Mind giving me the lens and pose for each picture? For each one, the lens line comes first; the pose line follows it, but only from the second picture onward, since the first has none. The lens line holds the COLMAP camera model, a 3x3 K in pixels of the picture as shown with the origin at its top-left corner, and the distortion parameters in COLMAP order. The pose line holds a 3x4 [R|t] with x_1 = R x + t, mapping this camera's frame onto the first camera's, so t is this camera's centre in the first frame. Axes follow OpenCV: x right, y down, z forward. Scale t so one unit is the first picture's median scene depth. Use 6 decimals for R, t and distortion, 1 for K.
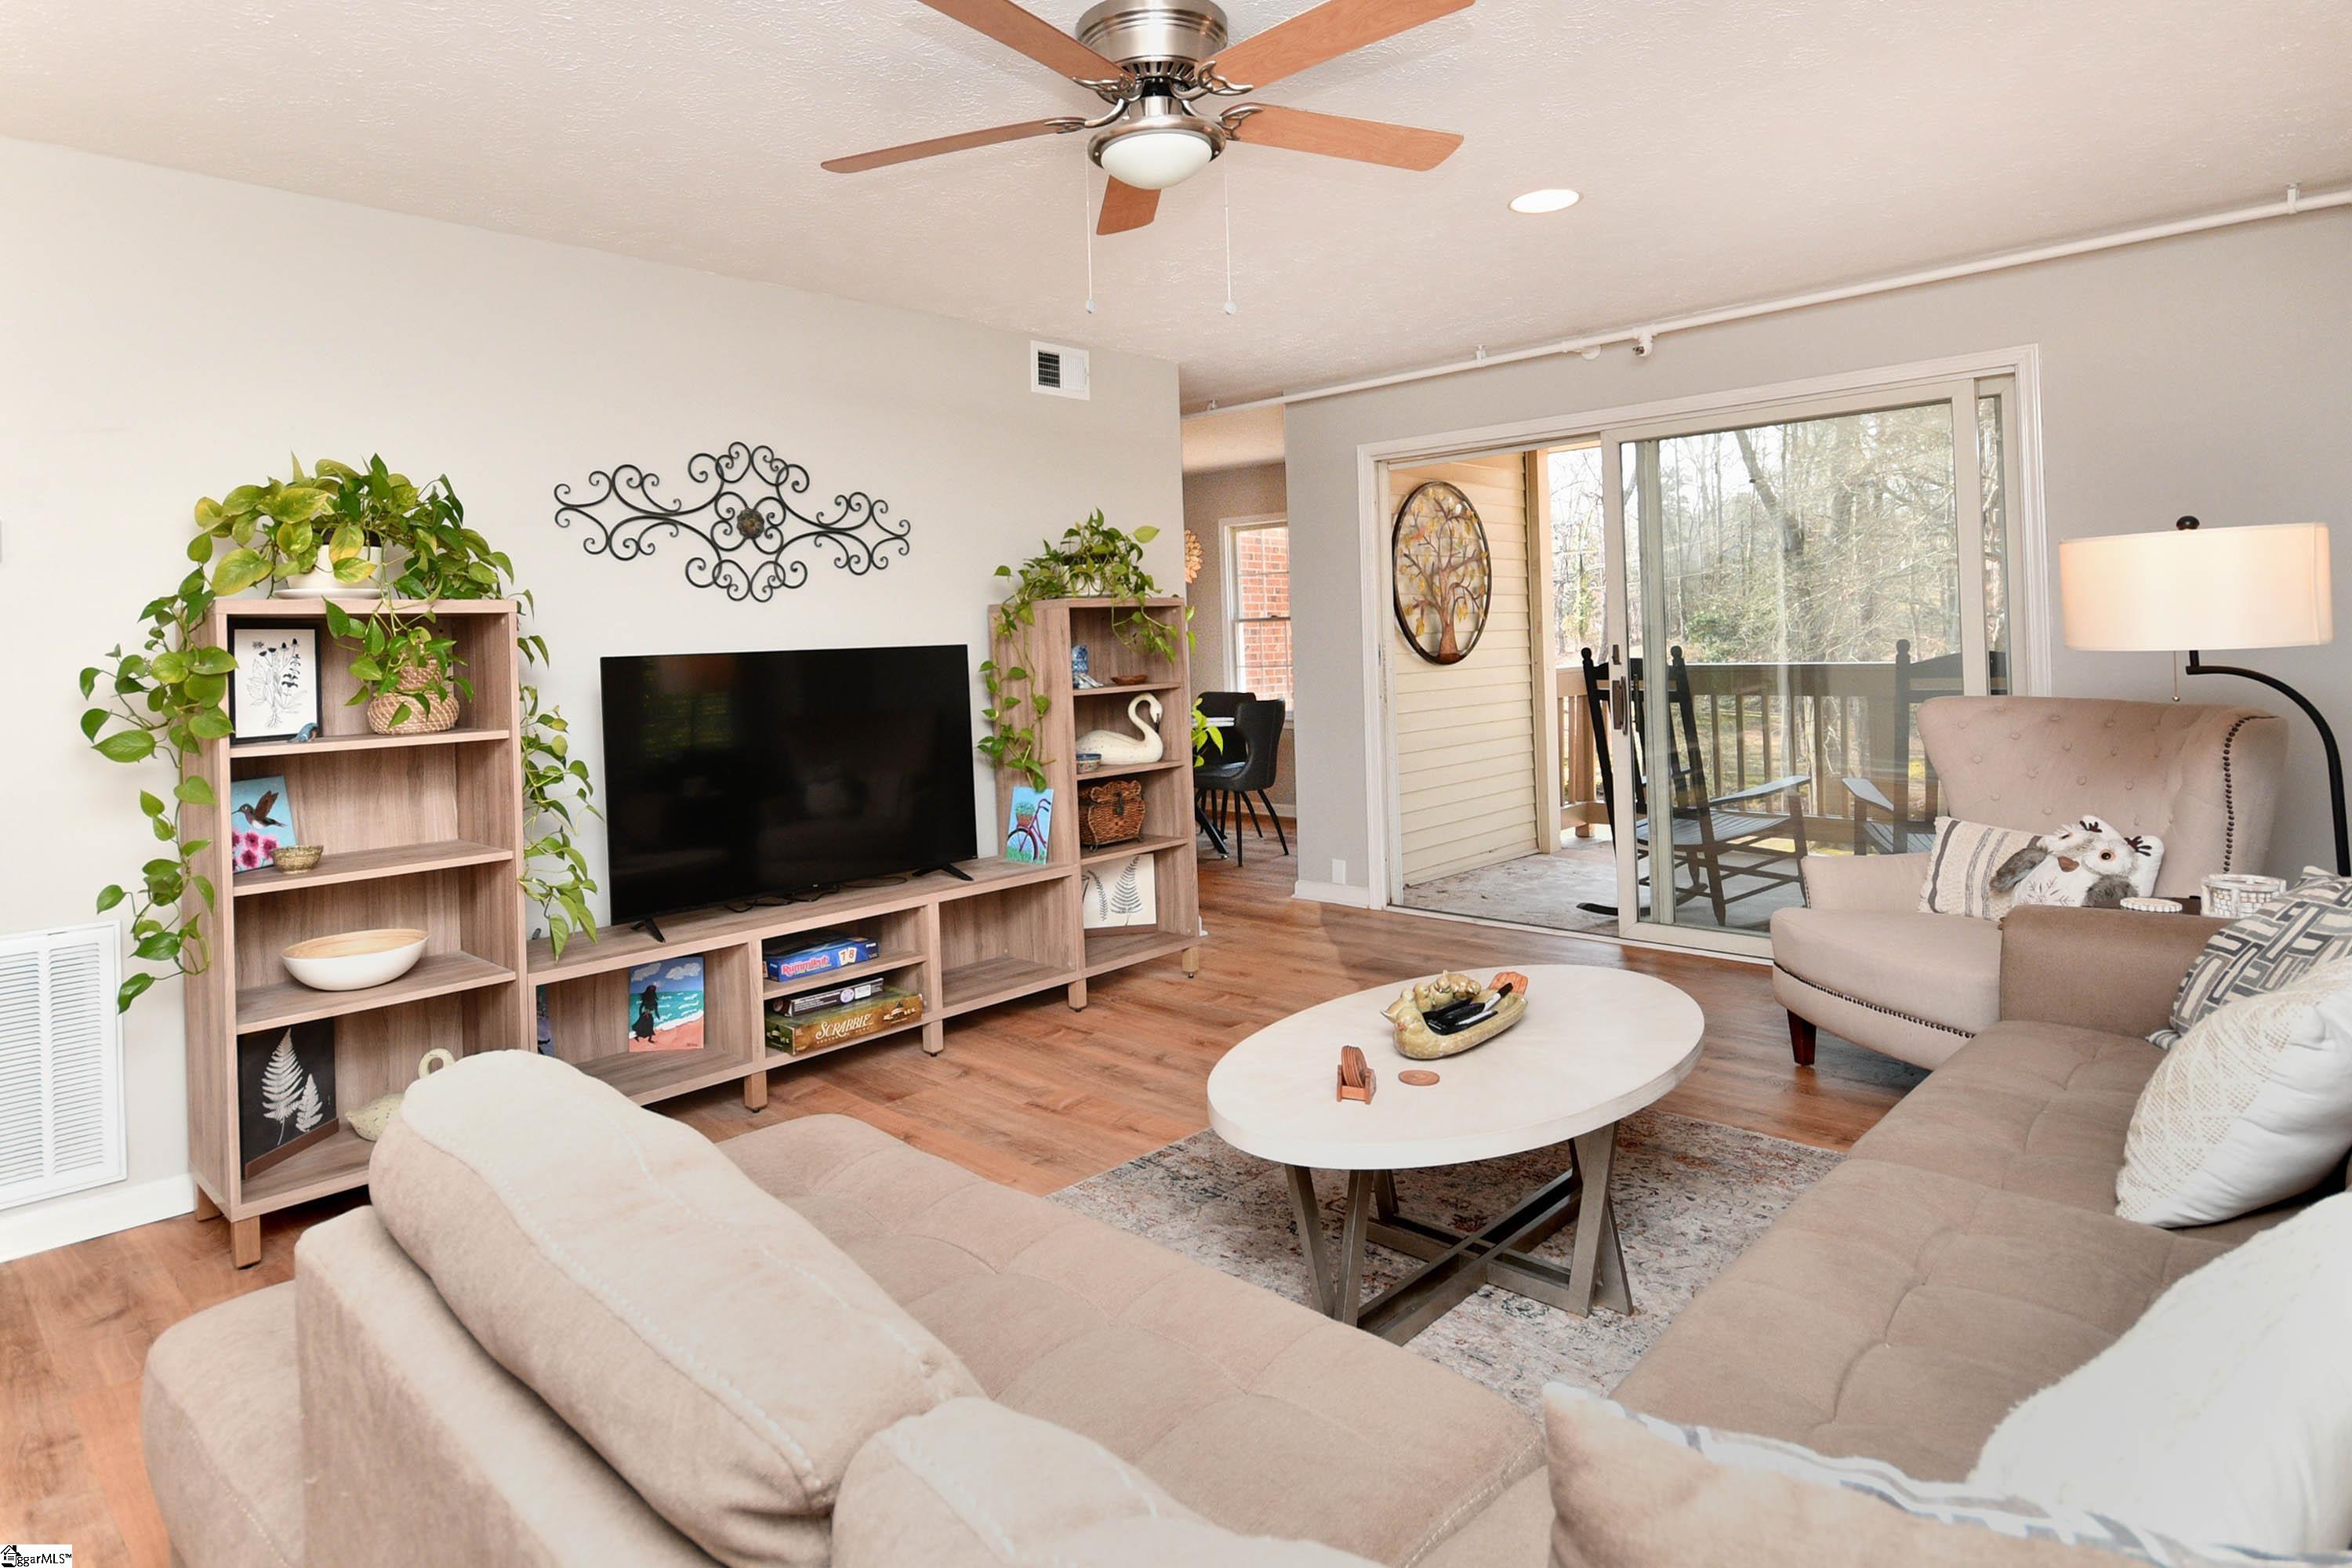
lens RADIAL K [[1375.8, 0, 1170.1], [0, 1375.8, 650.5], [0, 0, 1]] dist [-0.000225, -0.000617]
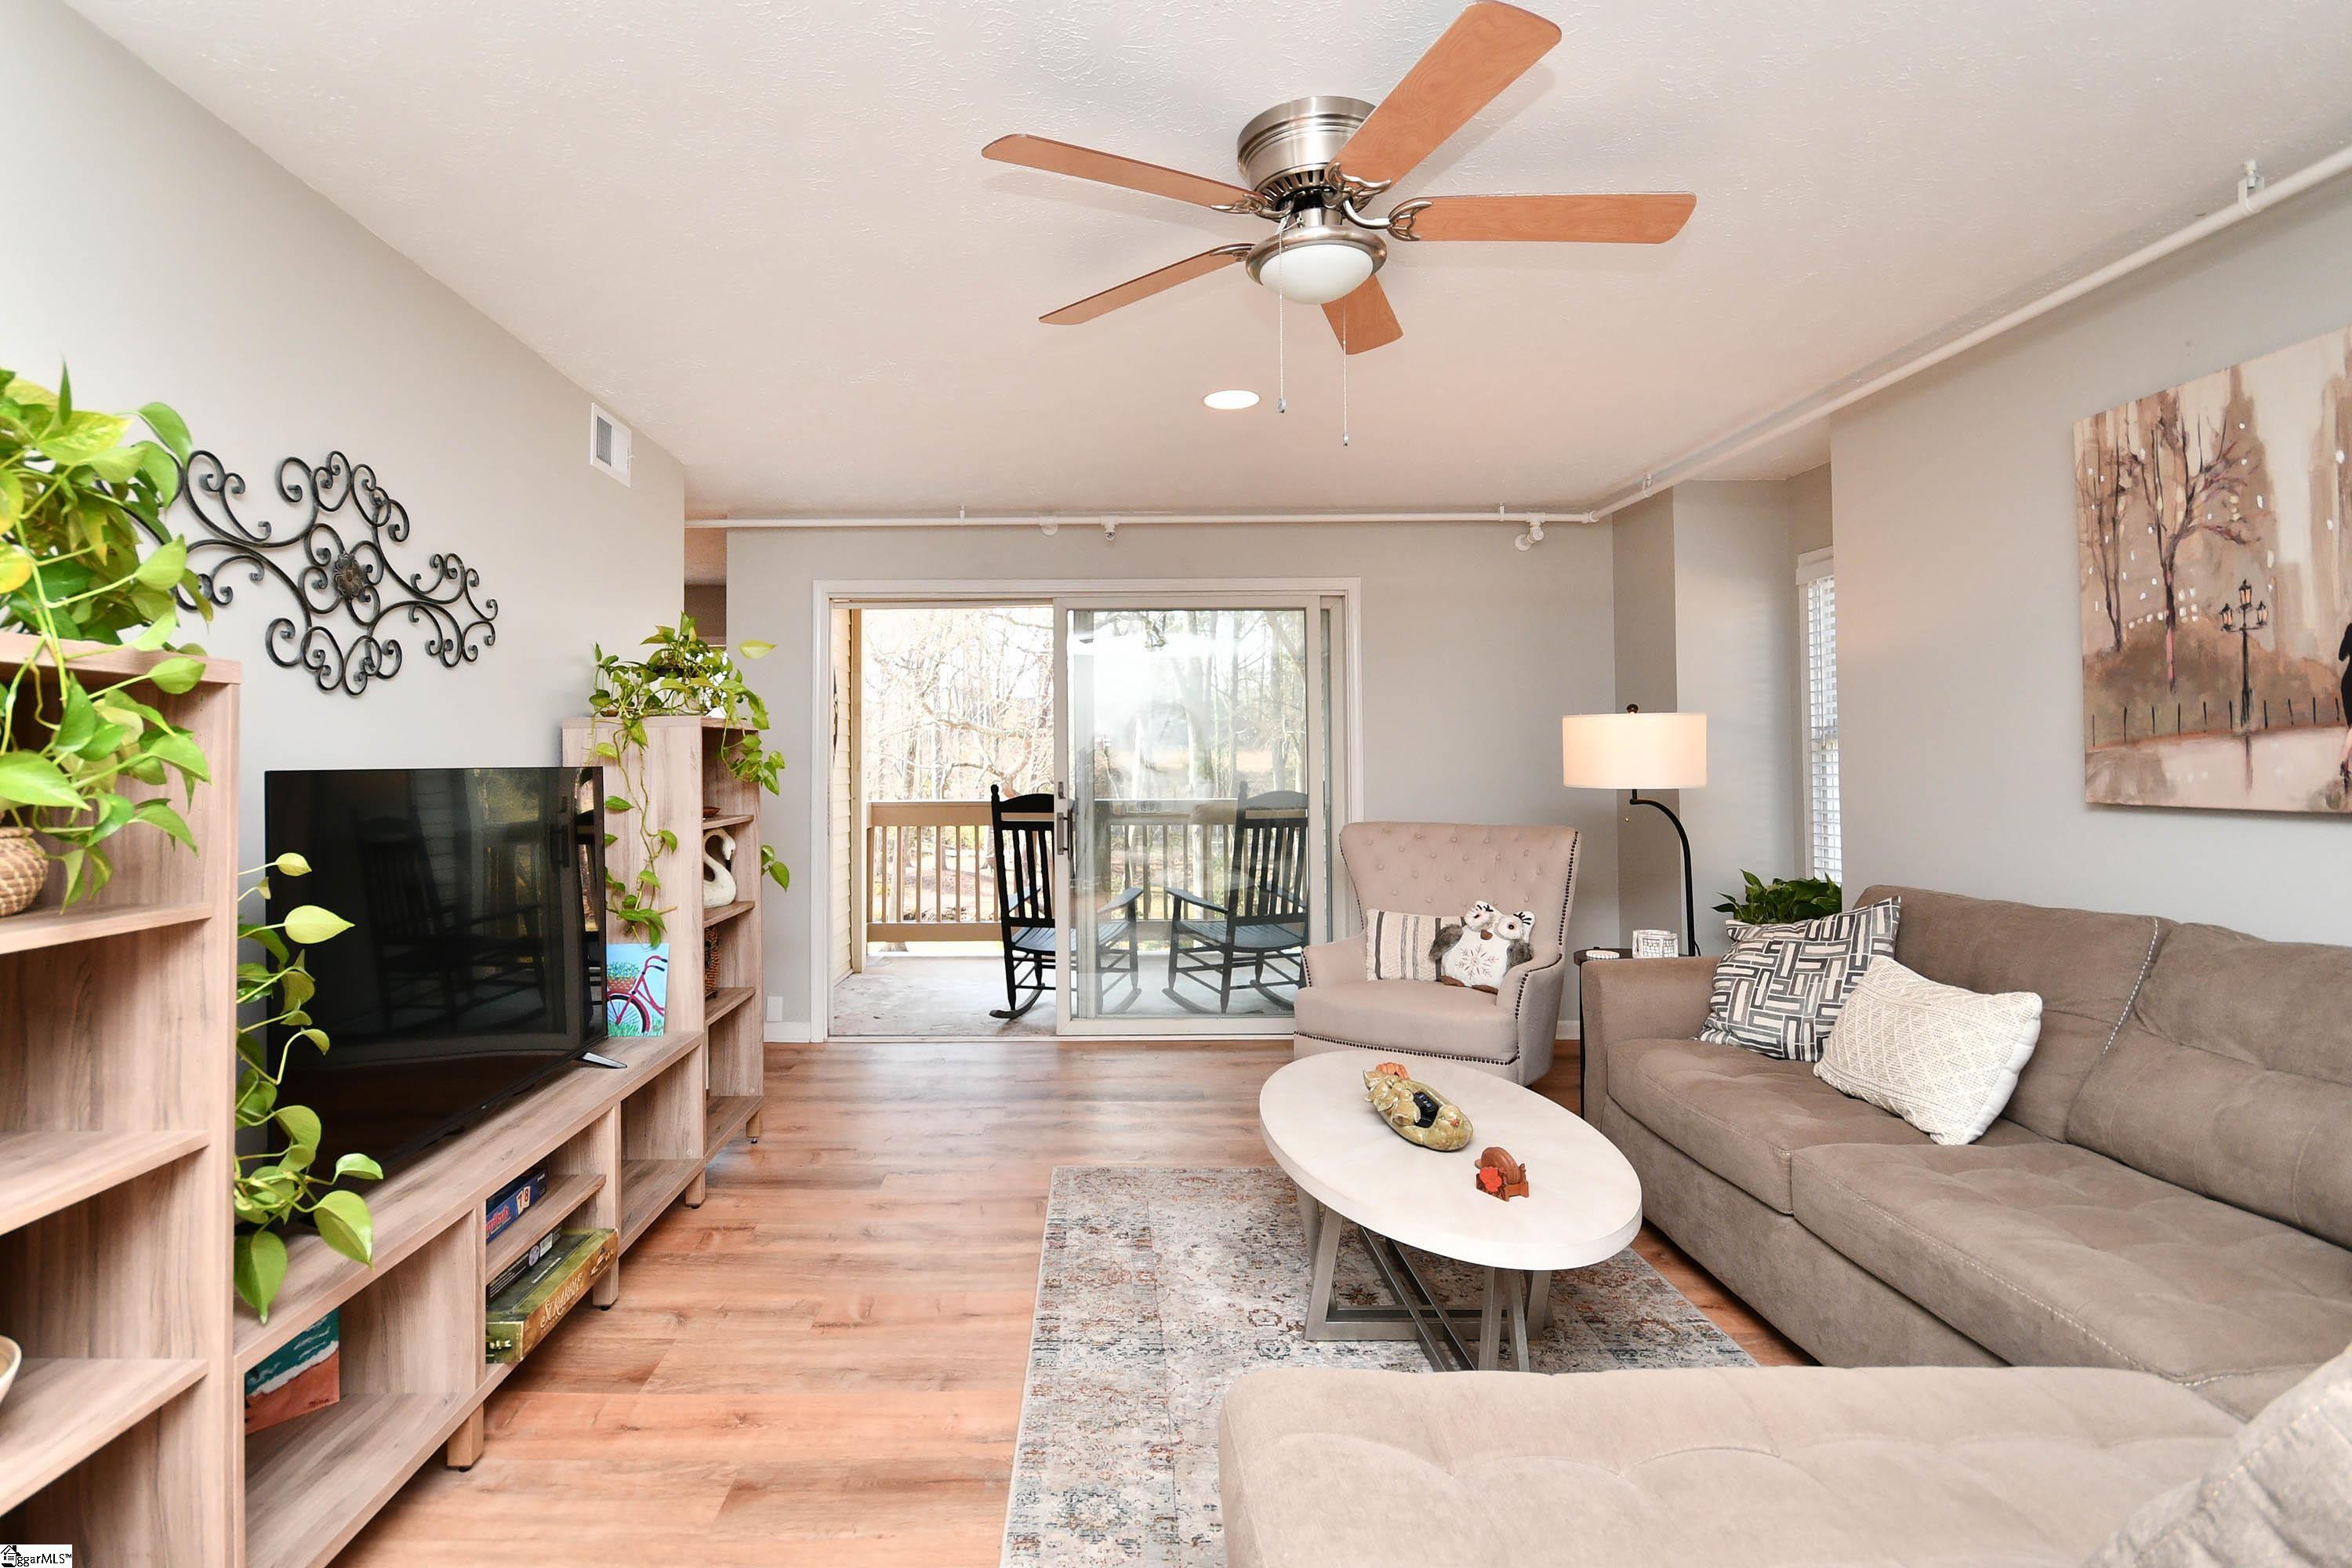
lens RADIAL K [[1162.7, 0, 1180.0], [0, 1162.7, 745.5], [0, 0, 1]] dist [0.001441, -0.001021]
pose [[0.698952, 0.038300, 0.714142, -0.427208], [-0.010567, 0.999009, -0.043236, 0.009192], [-0.715090, 0.022673, 0.698664, 0.324661]]
